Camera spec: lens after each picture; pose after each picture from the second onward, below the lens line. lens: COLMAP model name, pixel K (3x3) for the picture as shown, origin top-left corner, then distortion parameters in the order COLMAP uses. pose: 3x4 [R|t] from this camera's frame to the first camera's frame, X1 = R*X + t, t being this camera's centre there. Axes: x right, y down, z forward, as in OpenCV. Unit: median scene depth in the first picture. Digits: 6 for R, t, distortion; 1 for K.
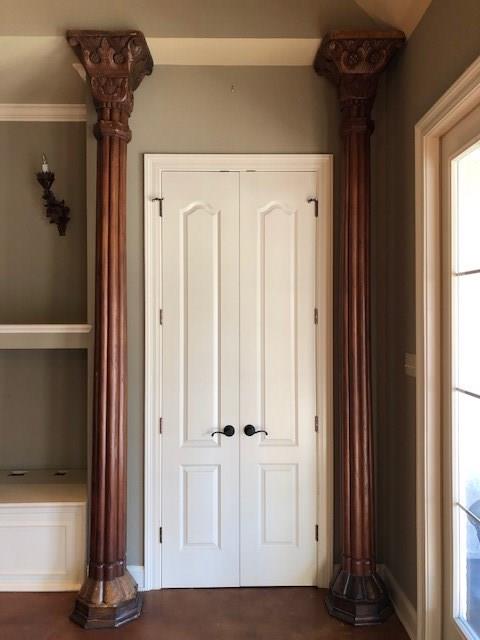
lens RADIAL K [[530.3, 0, 219.2], [0, 530.3, 310.5], [0, 0, 1]] dist [0.018165, -0.037559]
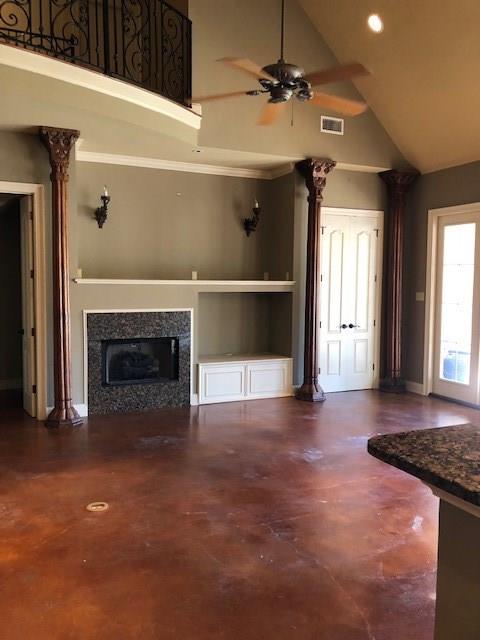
lens RADIAL K [[530.3, 0, 241.2], [0, 530.3, 321.0], [0, 0, 1]] dist [0.018165, -0.037559]
pose [[0.920117, -0.018858, 0.391190, -1.335085], [-0.010230, 0.997342, 0.072141, 0.036205], [-0.391511, -0.070380, 0.917478, -0.997988]]
